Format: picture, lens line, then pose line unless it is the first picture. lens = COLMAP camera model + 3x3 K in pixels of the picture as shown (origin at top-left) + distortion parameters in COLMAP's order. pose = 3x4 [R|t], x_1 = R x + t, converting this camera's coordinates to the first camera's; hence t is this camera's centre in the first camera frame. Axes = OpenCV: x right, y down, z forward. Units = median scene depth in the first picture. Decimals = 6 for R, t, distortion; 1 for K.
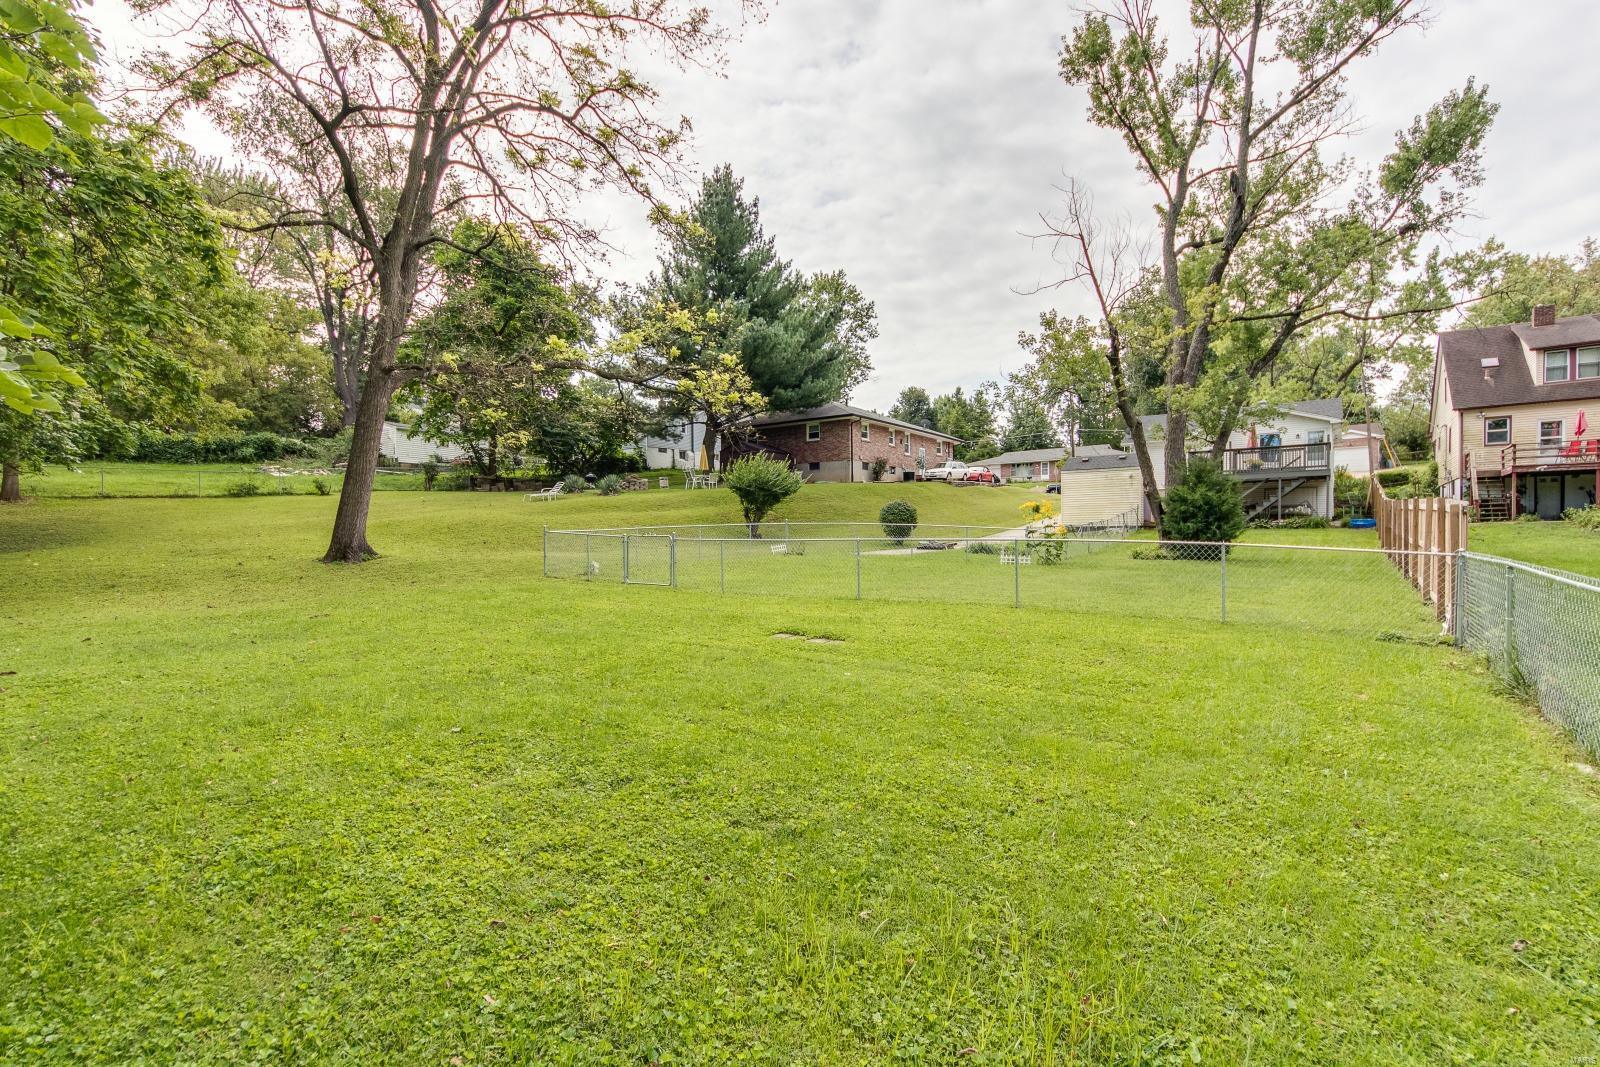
lens RADIAL K [[740.2, 0, 803.1], [0, 740.2, 548.5], [0, 0, 1]] dist [-0.001540, 0.000079]
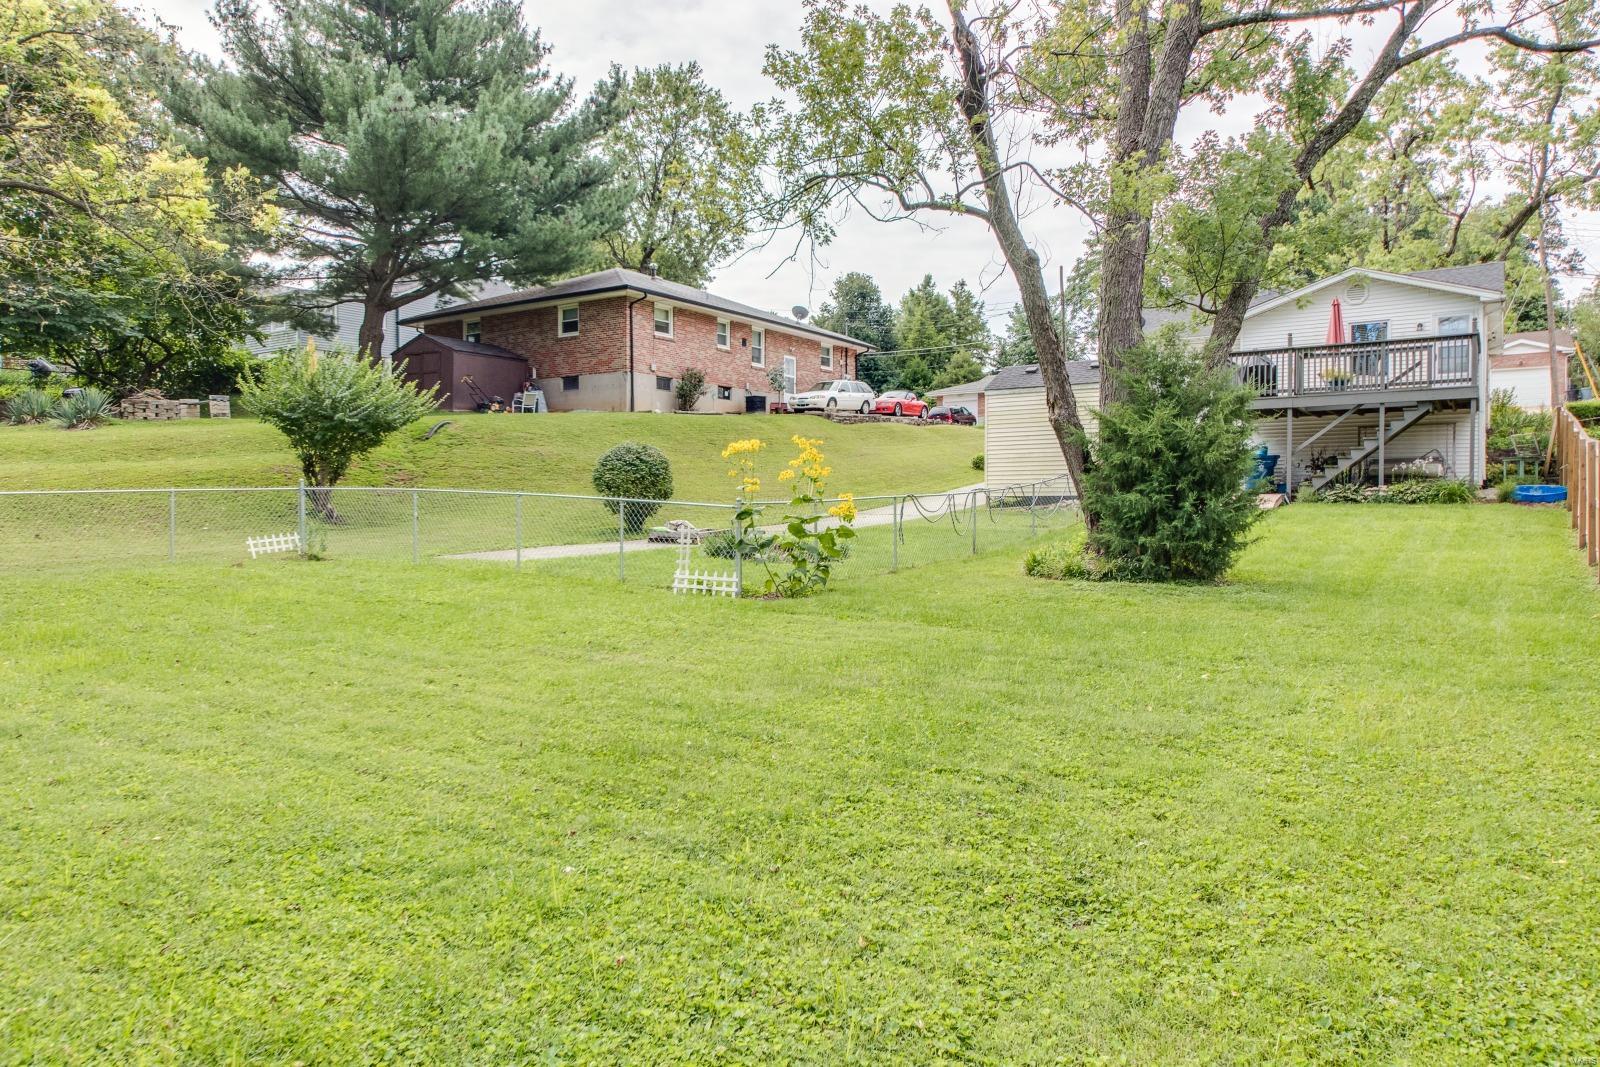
lens RADIAL K [[1062.4, 0, 799.0], [0, 1062.4, 526.8], [0, 0, 1]] dist [-0.001998, -0.002105]
pose [[0.999248, 0.004907, 0.038465, 0.194724], [-0.005082, 0.999977, 0.004470, -0.010859], [-0.038443, -0.004662, 0.999250, 0.257567]]
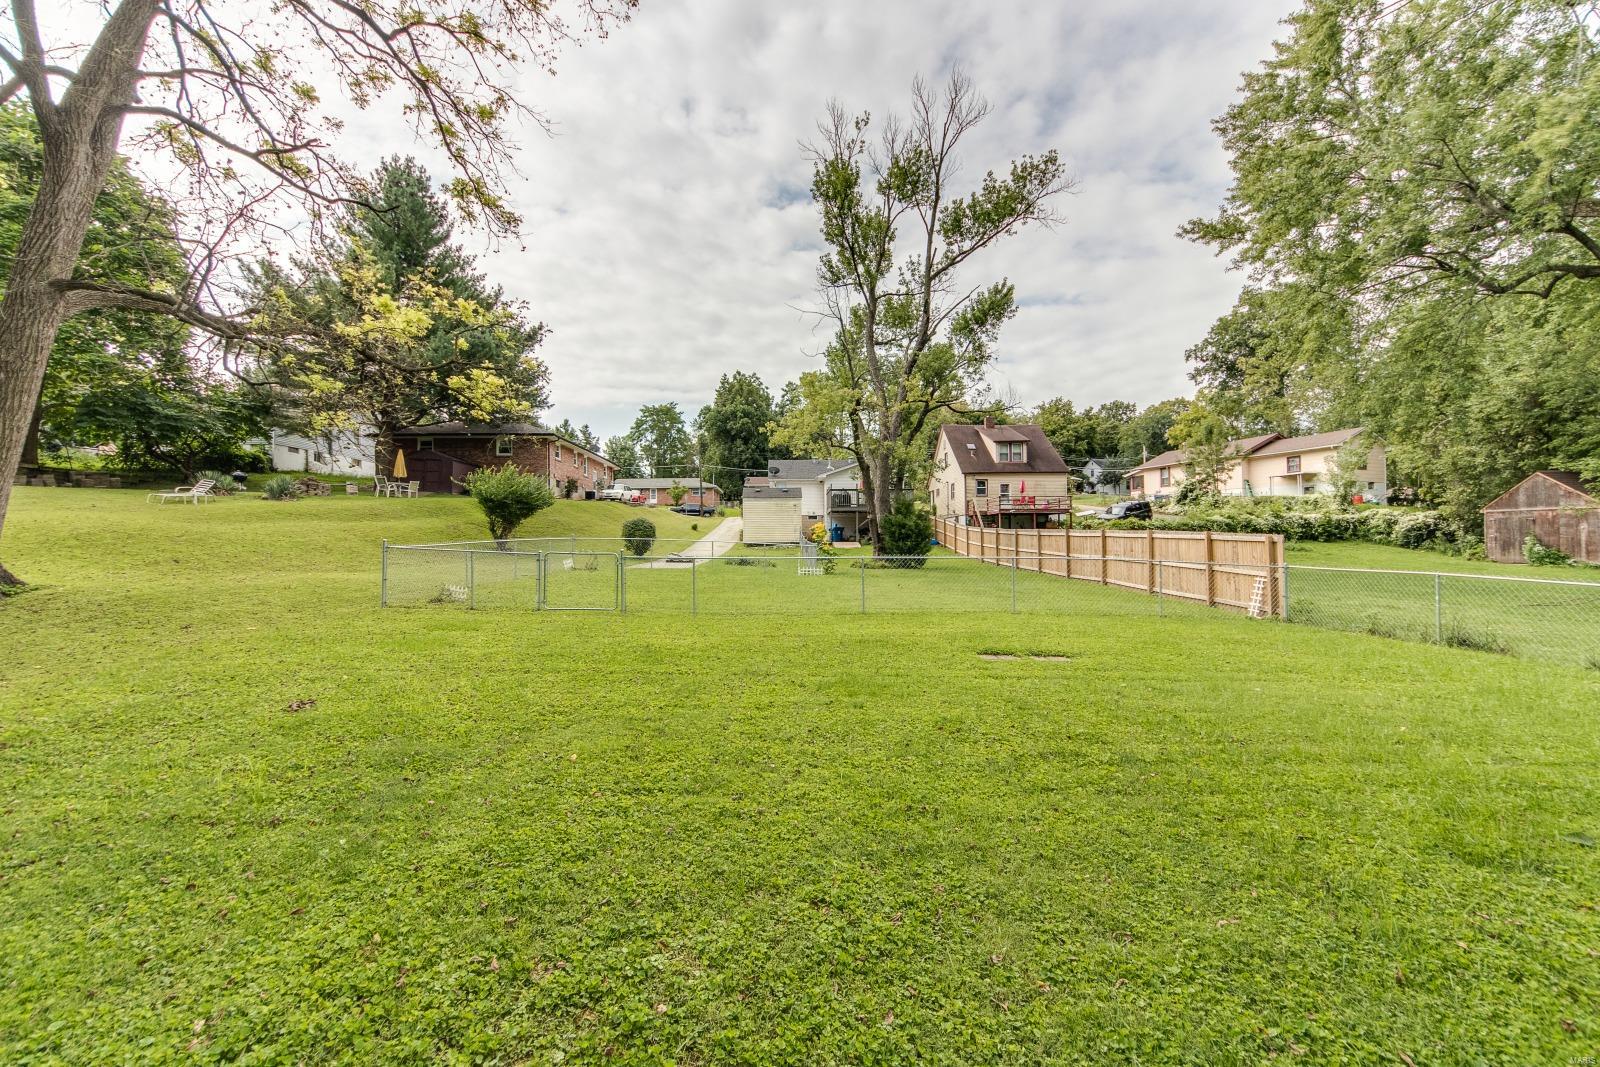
lens RADIAL K [[611.1, 0, 786.4], [0, 611.1, 525.8], [0, 0, 1]] dist [-0.000361, 0.000223]
pose [[0.807732, 0.024013, 0.589060, -0.206475], [0.007965, 0.998635, -0.051630, -0.005204], [-0.589495, 0.046395, 0.806438, 0.136775]]
